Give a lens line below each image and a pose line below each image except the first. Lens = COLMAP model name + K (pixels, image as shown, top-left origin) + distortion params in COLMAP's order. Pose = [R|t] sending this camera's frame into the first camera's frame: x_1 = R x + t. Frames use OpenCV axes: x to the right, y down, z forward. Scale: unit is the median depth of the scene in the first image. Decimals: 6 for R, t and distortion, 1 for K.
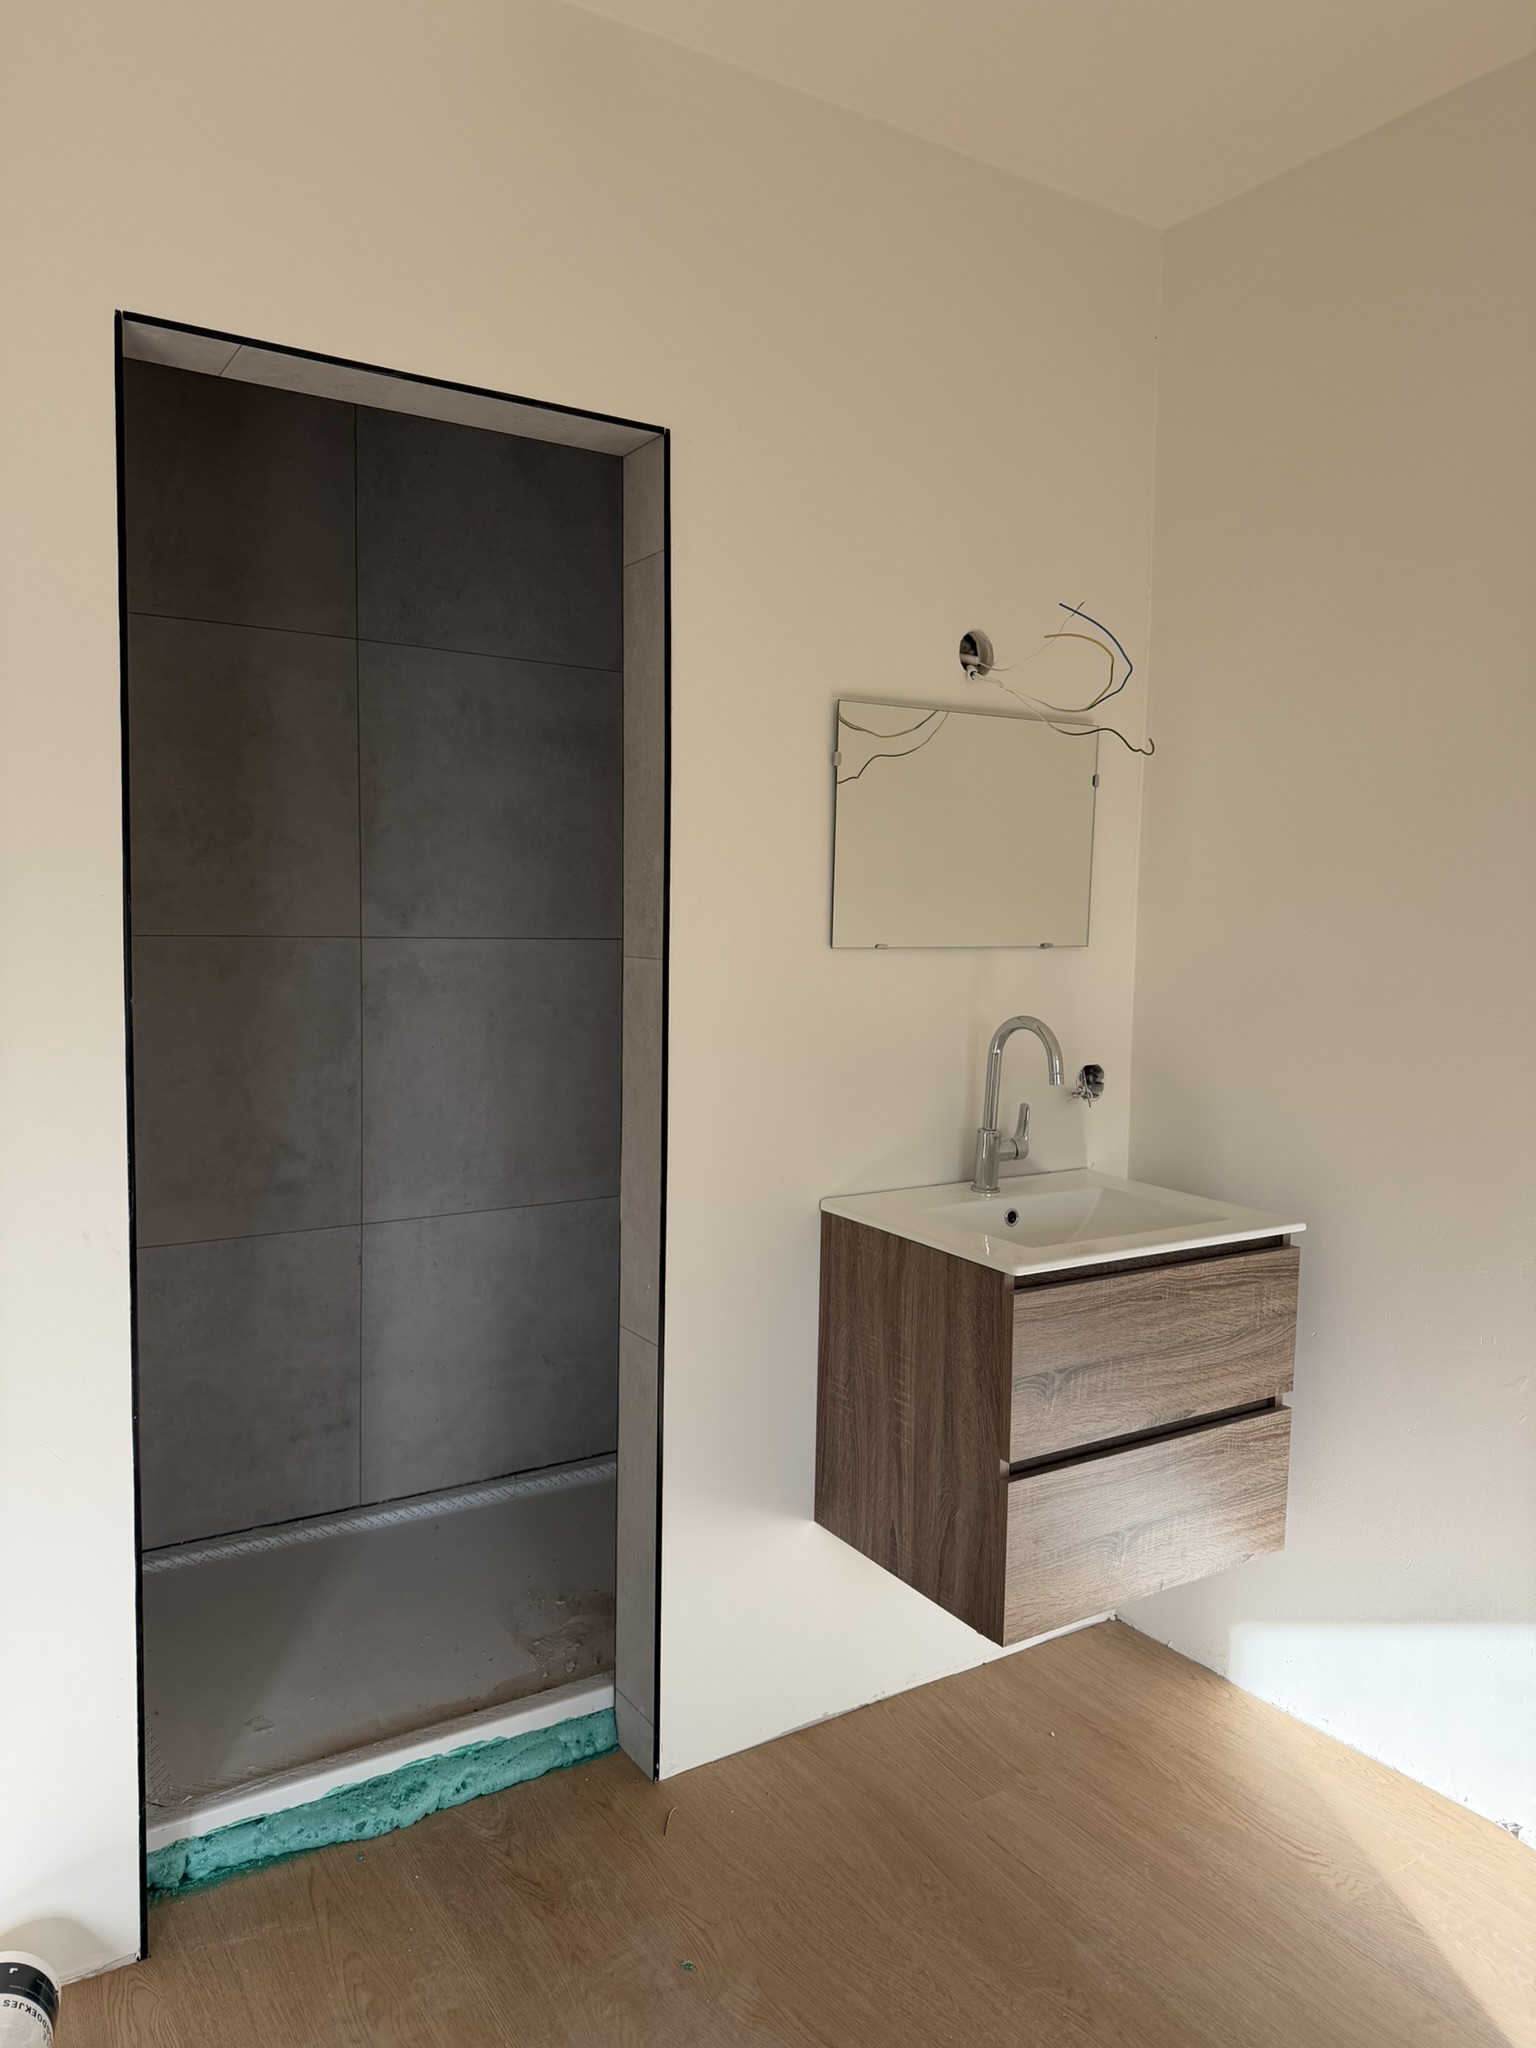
lens RADIAL K [[1418.2, 0, 768.0], [0, 1418.2, 1024.0], [0, 0, 1]] dist [0.109261, -0.158510]
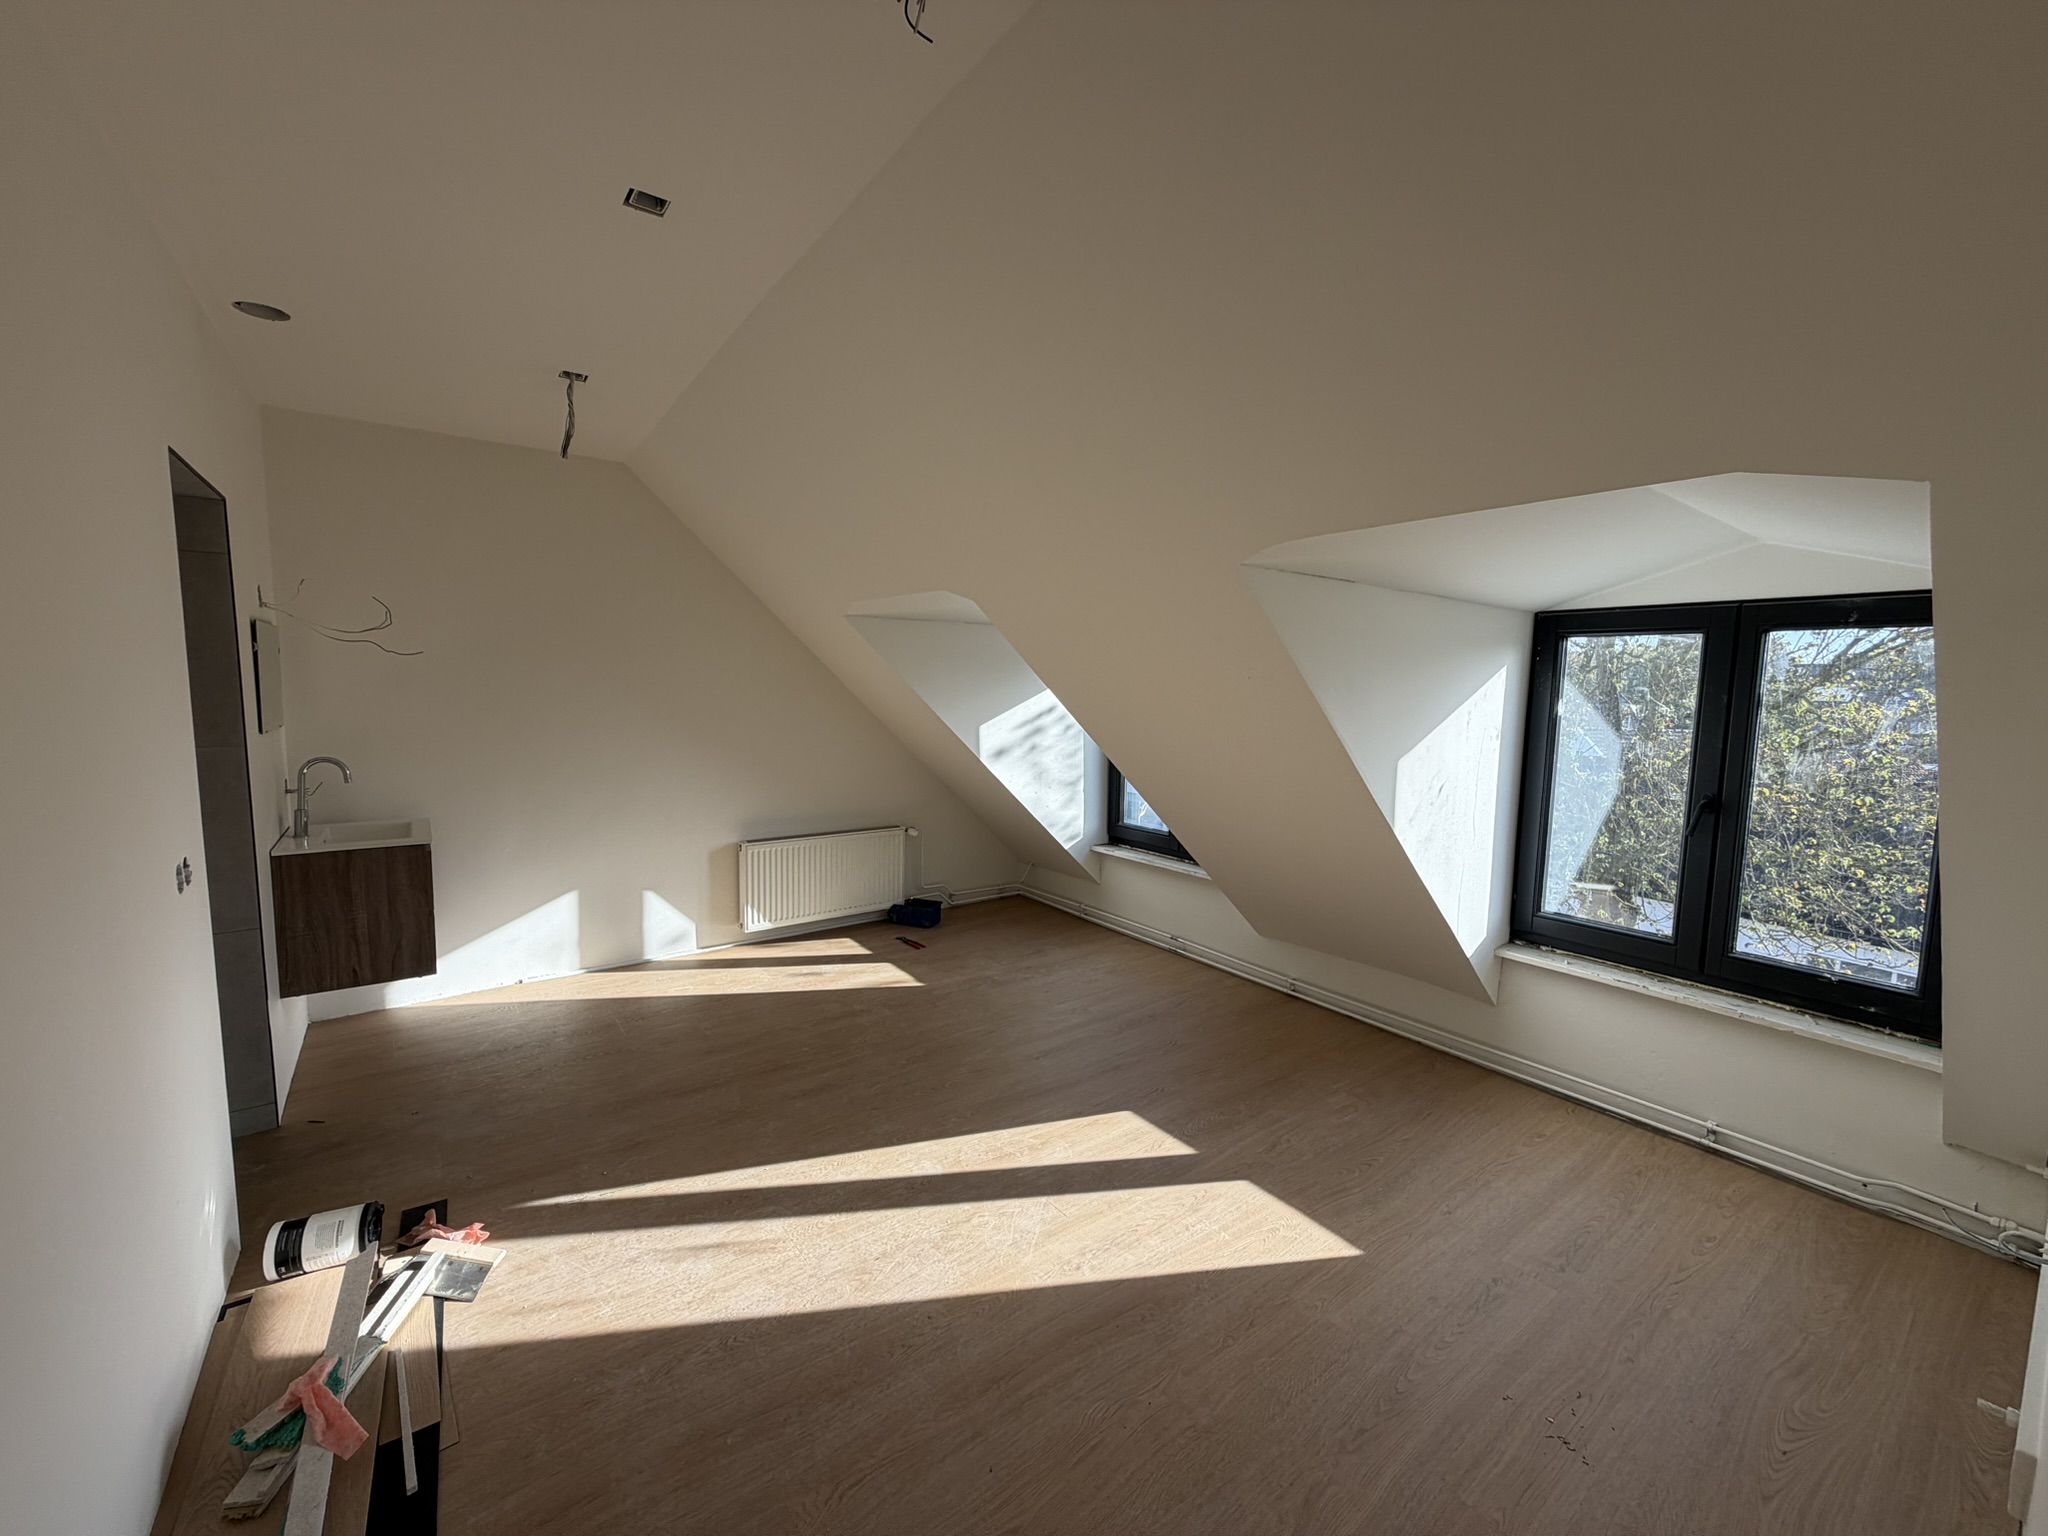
lens RADIAL K [[818.1, 0, 1024.0], [0, 818.1, 768.0], [0, 0, 1]] dist [-0.002301, -0.000051]
pose [[-0.082882, -0.123563, 0.988869, -1.340917], [0.059006, 0.989934, 0.128641, -0.098914], [-0.994811, 0.069011, -0.074757, -0.054107]]
